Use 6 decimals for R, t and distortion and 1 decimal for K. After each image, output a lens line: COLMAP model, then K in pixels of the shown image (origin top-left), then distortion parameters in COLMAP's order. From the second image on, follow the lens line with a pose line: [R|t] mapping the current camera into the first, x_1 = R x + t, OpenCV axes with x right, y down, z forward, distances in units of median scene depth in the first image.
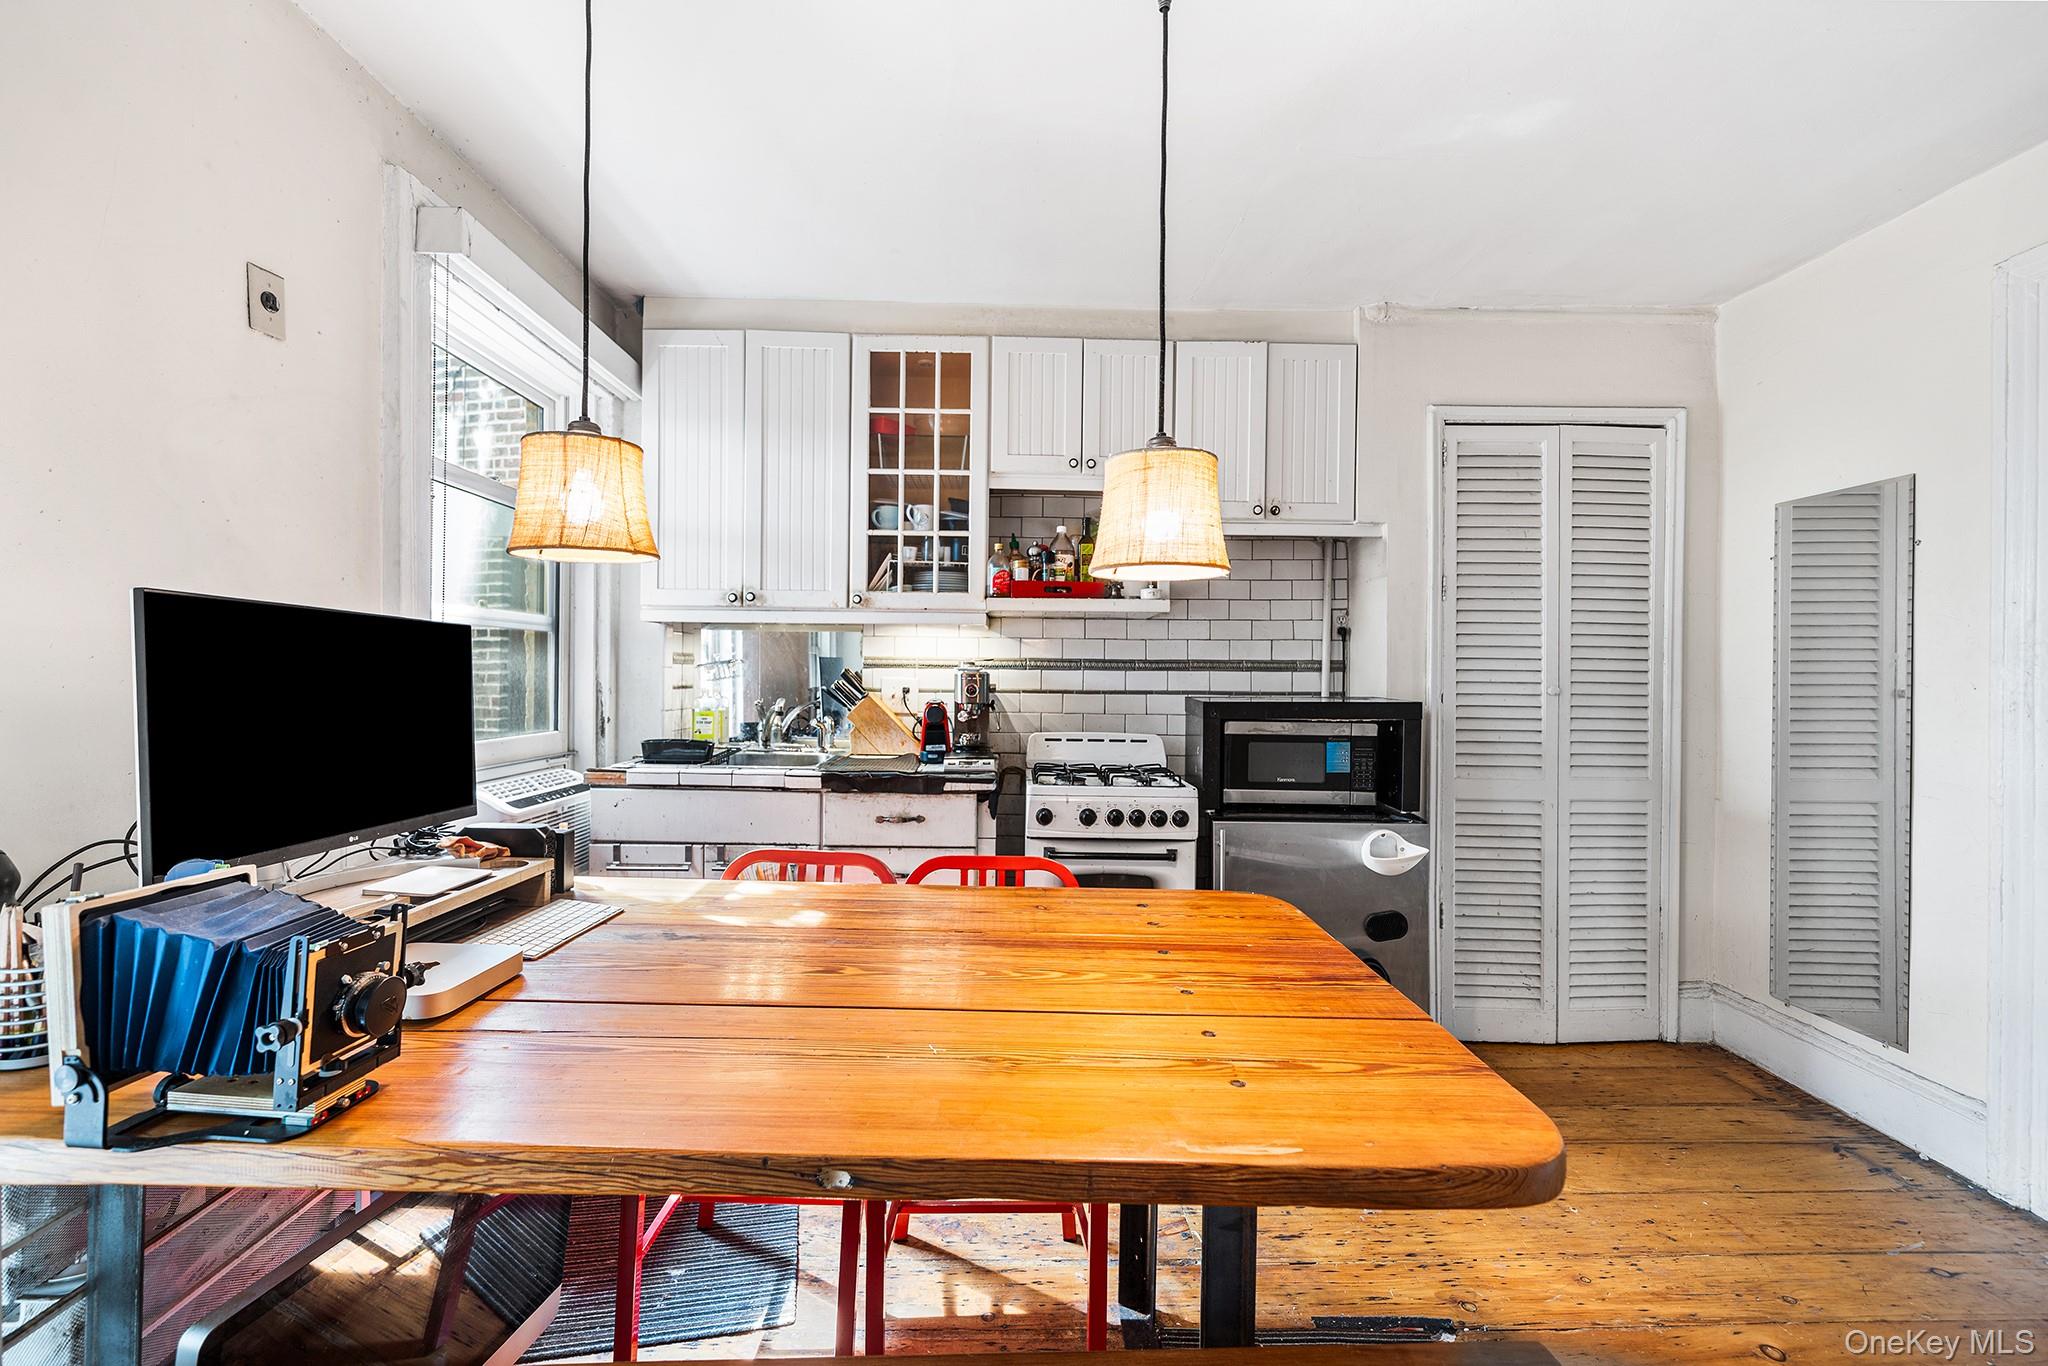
lens RADIAL K [[853.7, 0, 1014.3], [0, 853.7, 679.4], [0, 0, 1]] dist [-0.000110, -0.000288]
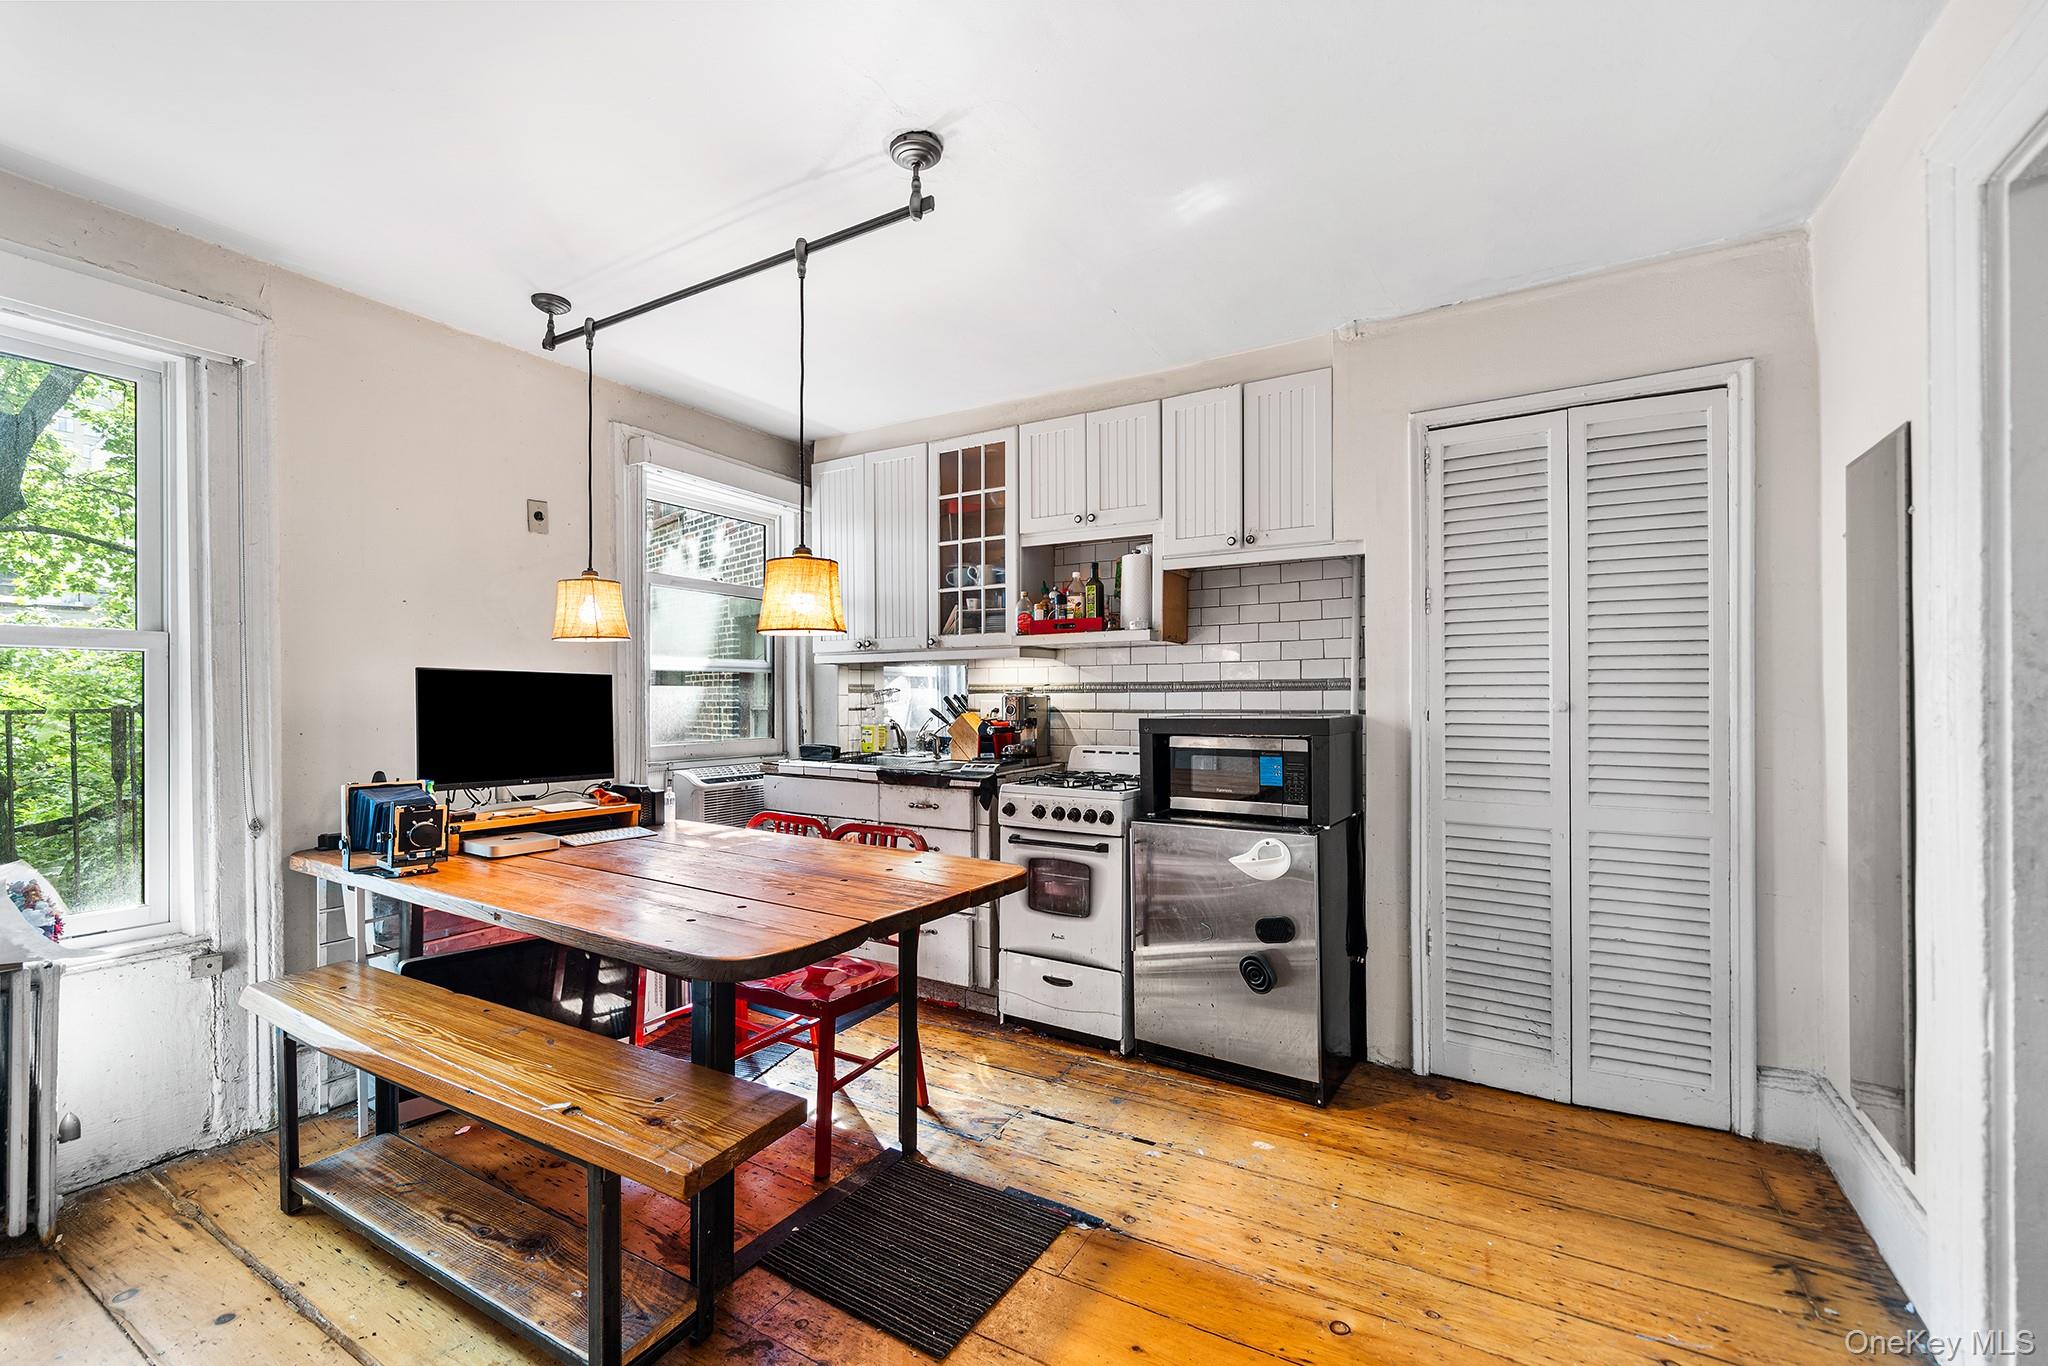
lens RADIAL K [[853.7, 0, 1002.0], [0, 853.7, 698.9], [0, 0, 1]] dist [-0.000110, -0.000288]
pose [[0.849343, -0.012219, -0.527700, 0.603638], [0.009421, 0.999924, -0.007989, 0.006402], [0.527757, 0.001814, 0.849393, -0.068476]]
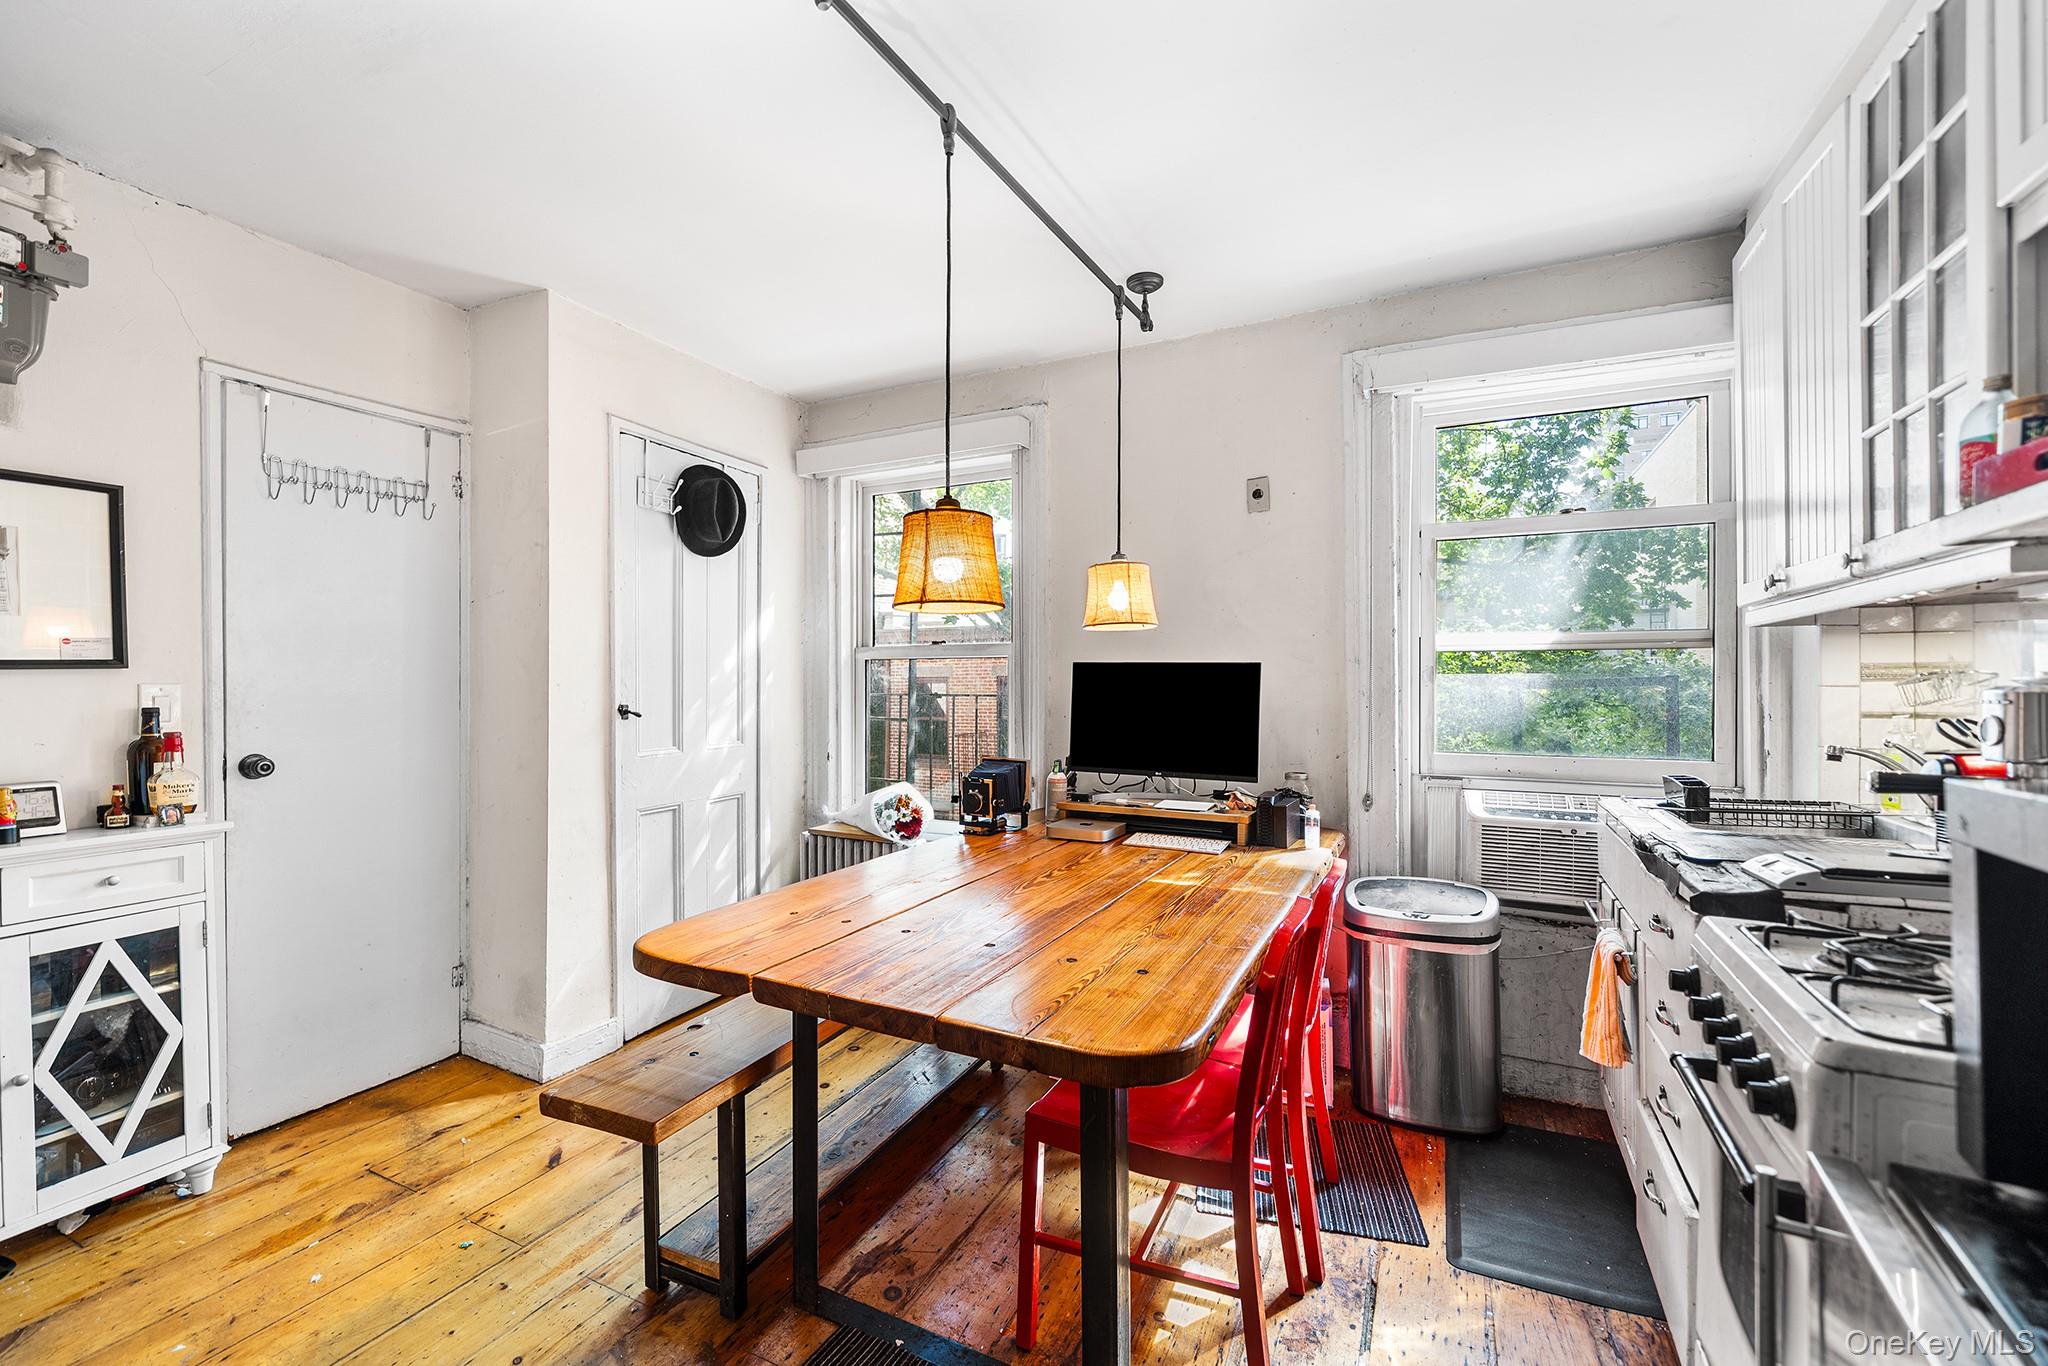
lens RADIAL K [[853.7, 0, 1011.4], [0, 853.7, 678.4], [0, 0, 1]] dist [-0.000110, -0.000288]
pose [[-0.458424, -0.019843, -0.888512, 0.563719], [-0.009756, 0.999803, -0.017294, -0.000723], [0.888680, 0.000740, -0.458527, 0.757866]]
